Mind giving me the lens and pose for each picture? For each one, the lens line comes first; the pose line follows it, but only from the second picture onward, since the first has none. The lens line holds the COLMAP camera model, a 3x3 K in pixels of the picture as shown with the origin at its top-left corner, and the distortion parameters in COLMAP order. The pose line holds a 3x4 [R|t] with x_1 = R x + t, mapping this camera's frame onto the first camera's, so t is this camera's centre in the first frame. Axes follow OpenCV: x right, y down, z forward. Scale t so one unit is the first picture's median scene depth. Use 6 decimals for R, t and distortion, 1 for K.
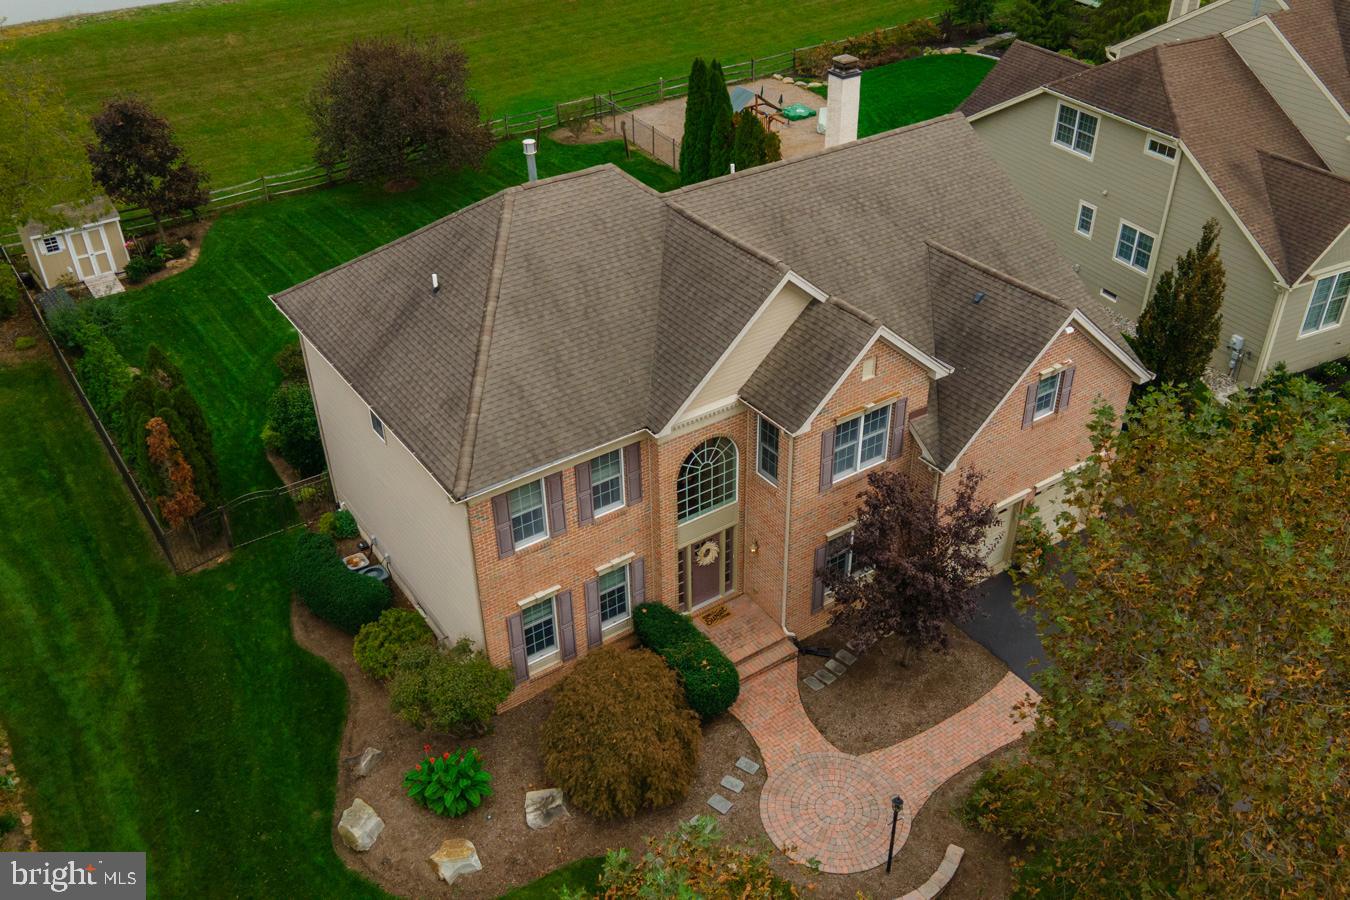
lens RADIAL K [[1172.0, 0, 664.8], [0, 1172.0, 446.2], [0, 0, 1]] dist [0.026132, 0.018651]
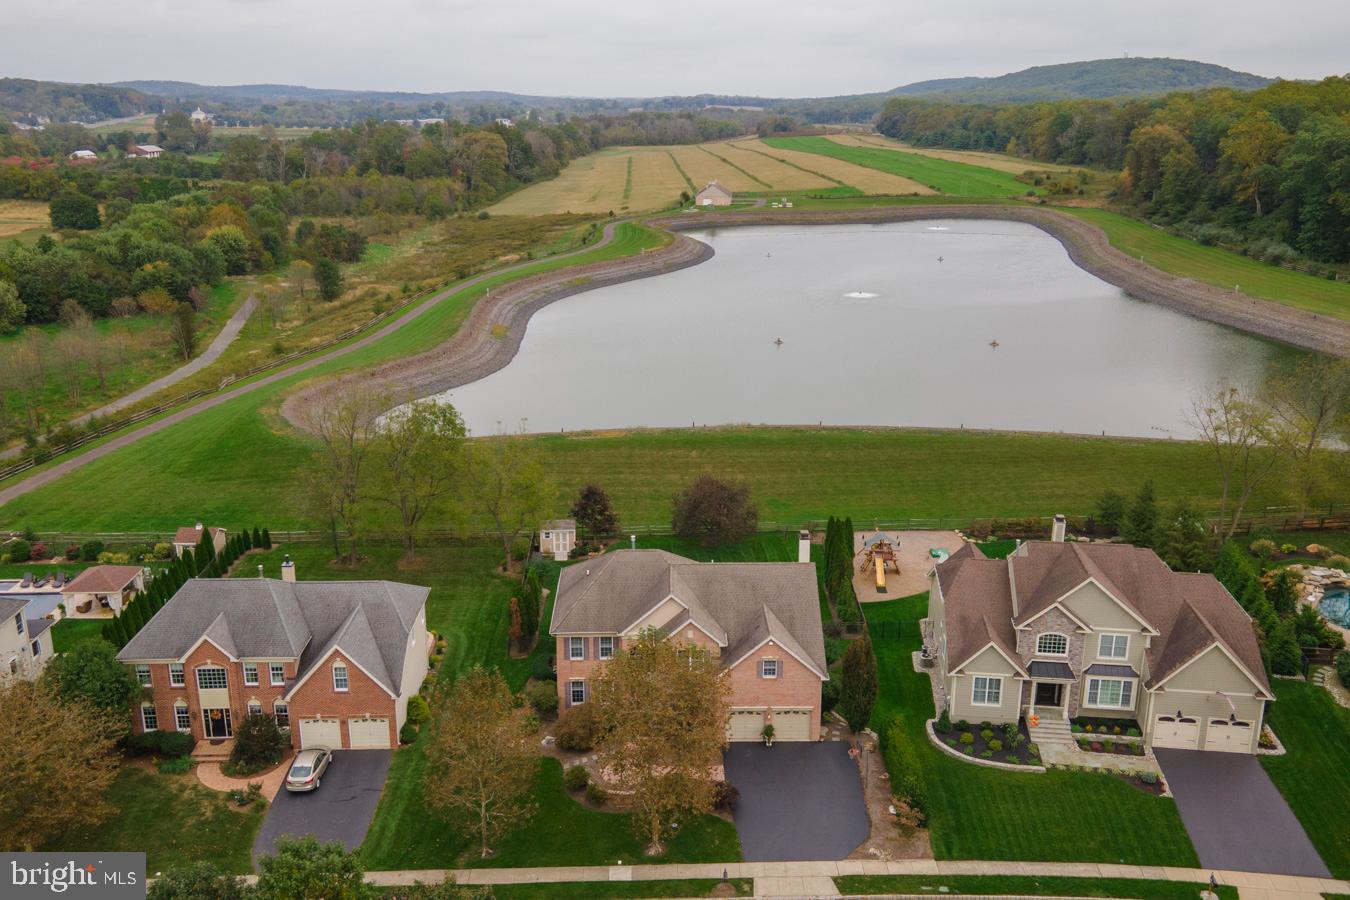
lens RADIAL K [[1172.0, 0, 671.4], [0, 1172.0, 437.7], [0, 0, 1]] dist [0.026132, 0.018651]
pose [[0.837932, 0.169464, -0.518799, 1.456021], [-0.315503, 0.926052, -0.207088, 0.094848], [0.445341, 0.337209, 0.829435, -1.504190]]
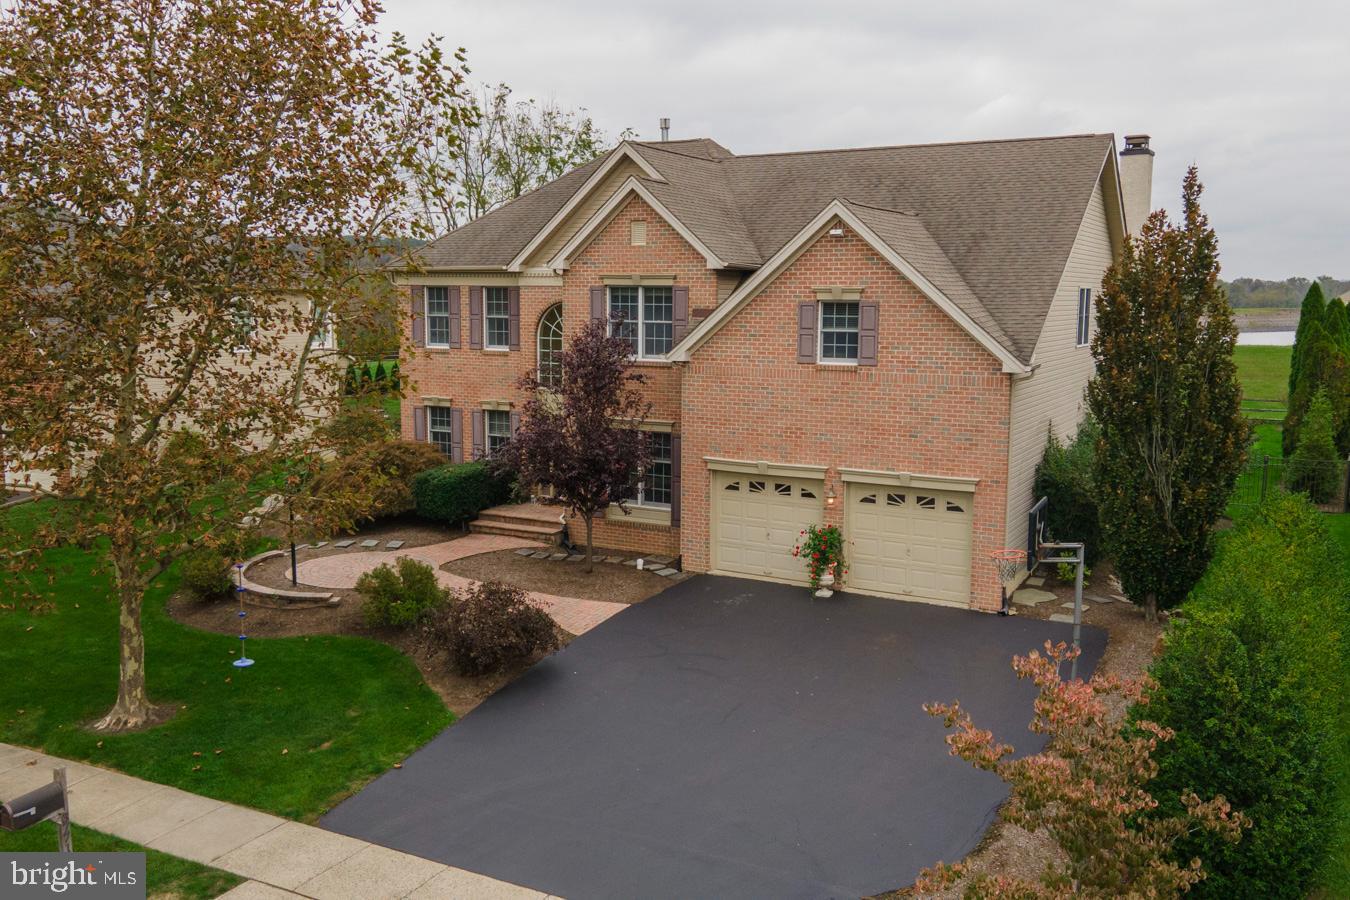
lens RADIAL K [[1172.0, 0, 672.6], [0, 1172.0, 447.2], [0, 0, 1]] dist [0.026132, 0.018651]
pose [[0.456481, 0.137540, -0.879038, 1.014198], [-0.505015, 0.853459, -0.128715, 0.190575], [0.732519, 0.502684, 0.459047, 0.600450]]
